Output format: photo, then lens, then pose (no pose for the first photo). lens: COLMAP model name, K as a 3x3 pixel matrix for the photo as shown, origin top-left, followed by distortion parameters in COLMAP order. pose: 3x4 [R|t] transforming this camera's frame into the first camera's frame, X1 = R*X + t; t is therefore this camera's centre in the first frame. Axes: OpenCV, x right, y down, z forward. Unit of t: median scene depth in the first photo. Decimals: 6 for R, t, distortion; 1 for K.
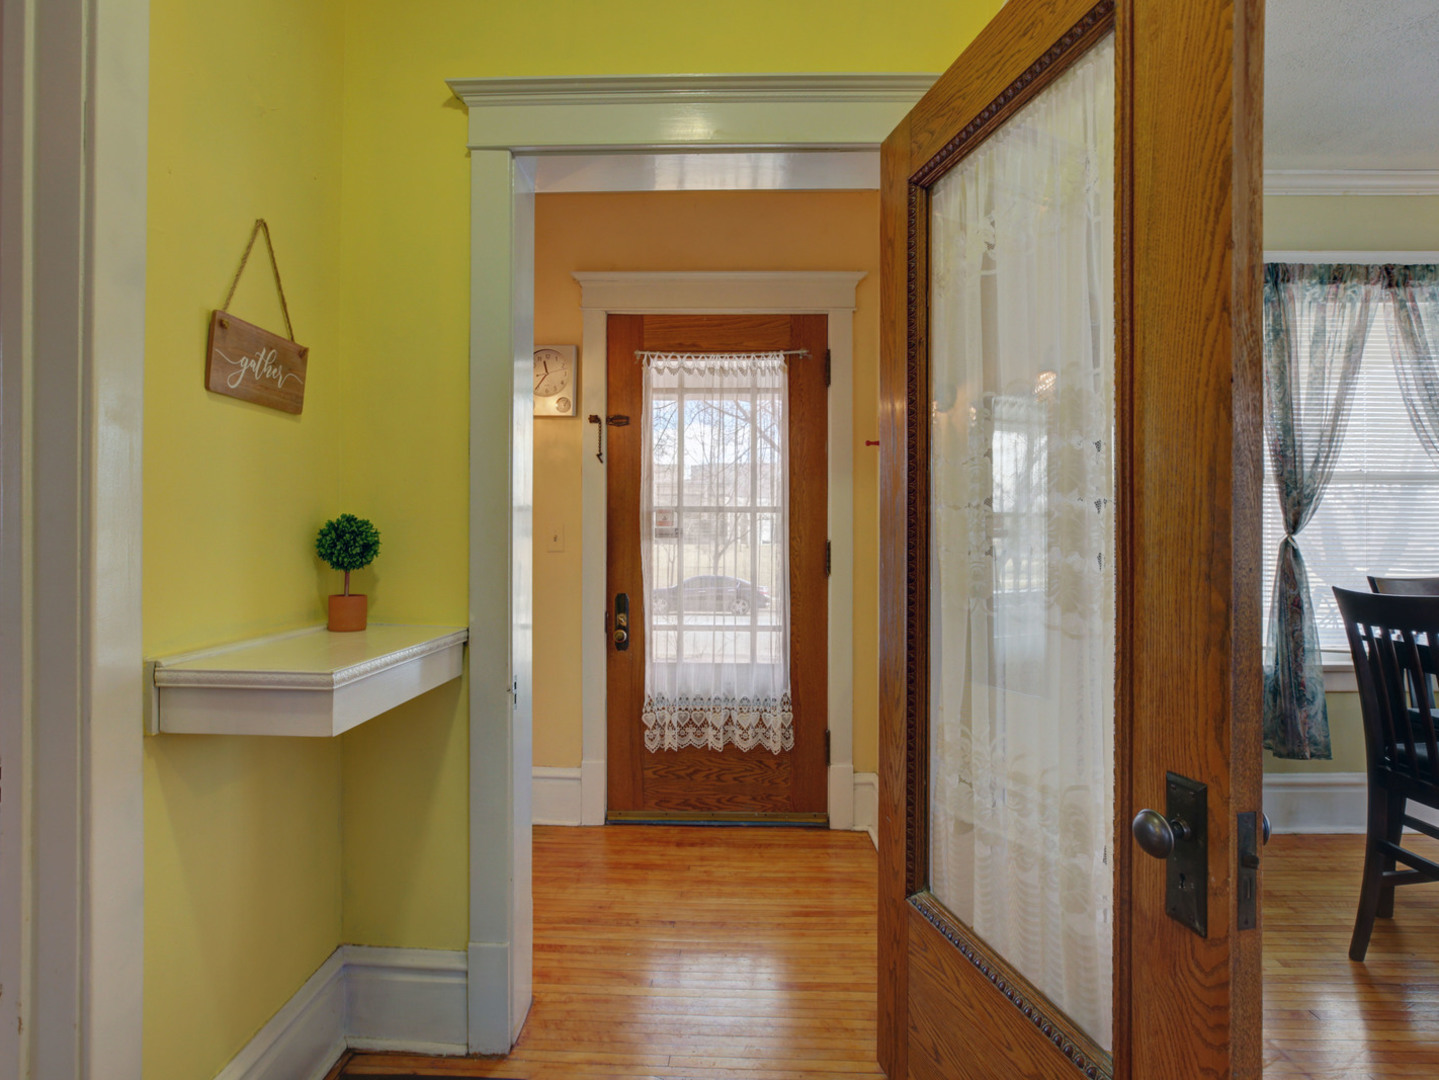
lens RADIAL K [[753.2, 0, 713.8], [0, 753.2, 535.0], [0, 0, 1]] dist [-0.018203, -0.000112]
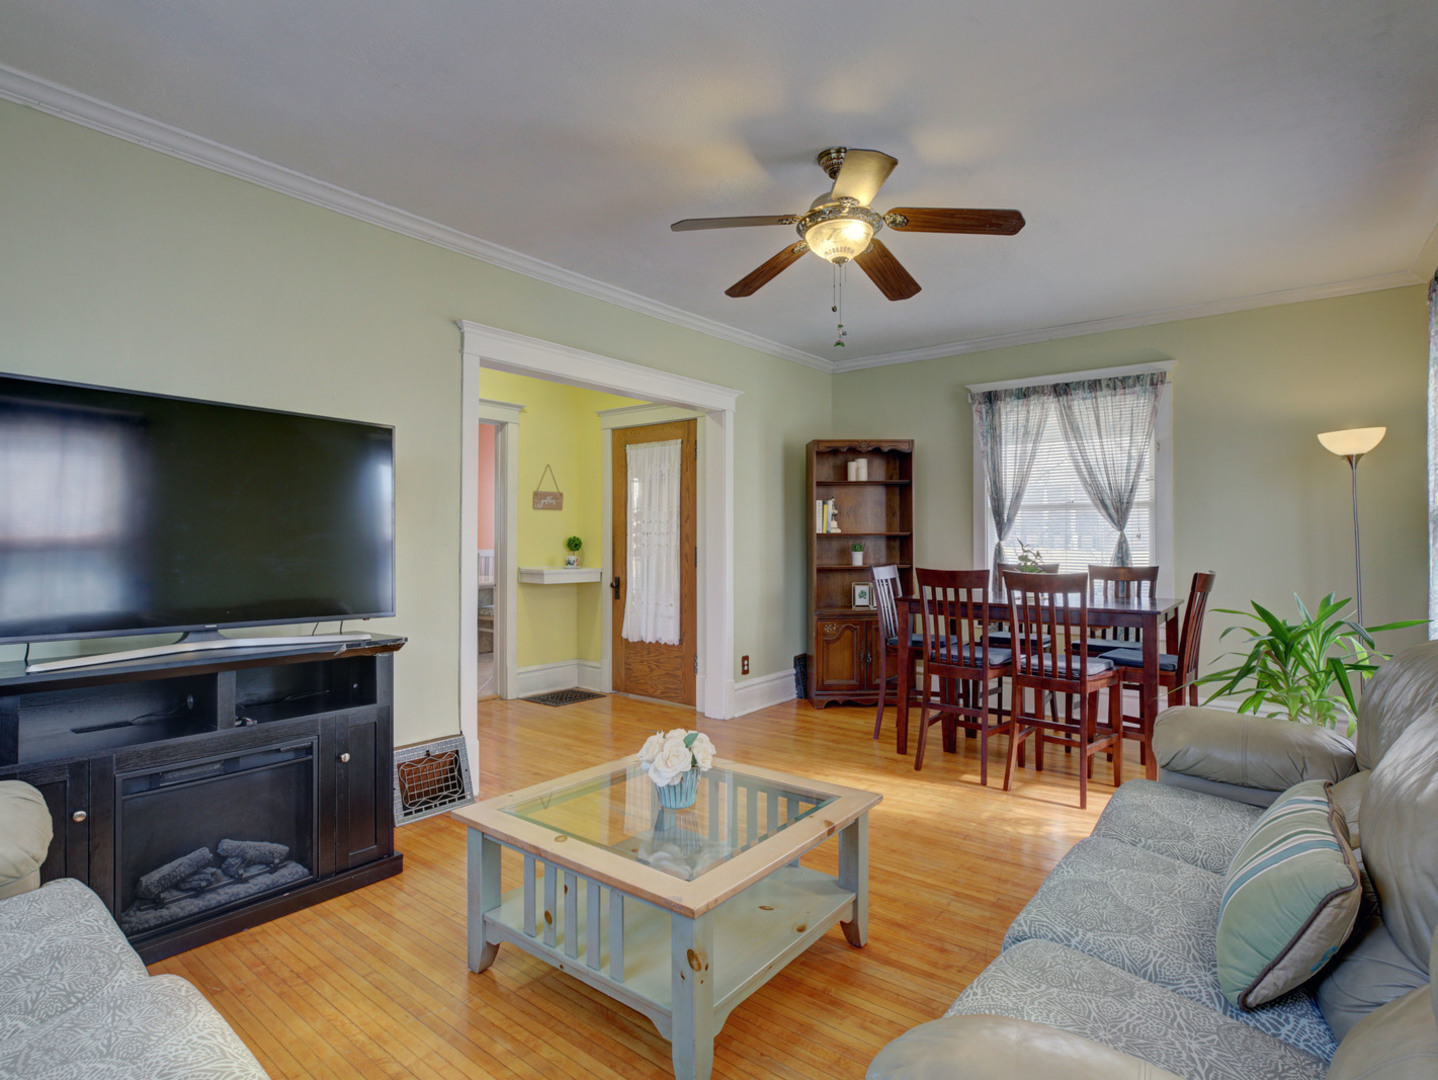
lens RADIAL K [[752.7, 0, 719.3], [0, 752.7, 538.3], [0, 0, 1]] dist [-0.018203, -0.000112]
pose [[0.816490, -0.007521, -0.577310, 2.324524], [0.010884, 0.999938, 0.002367, -0.017028], [0.577256, -0.008216, 0.816522, -1.676544]]
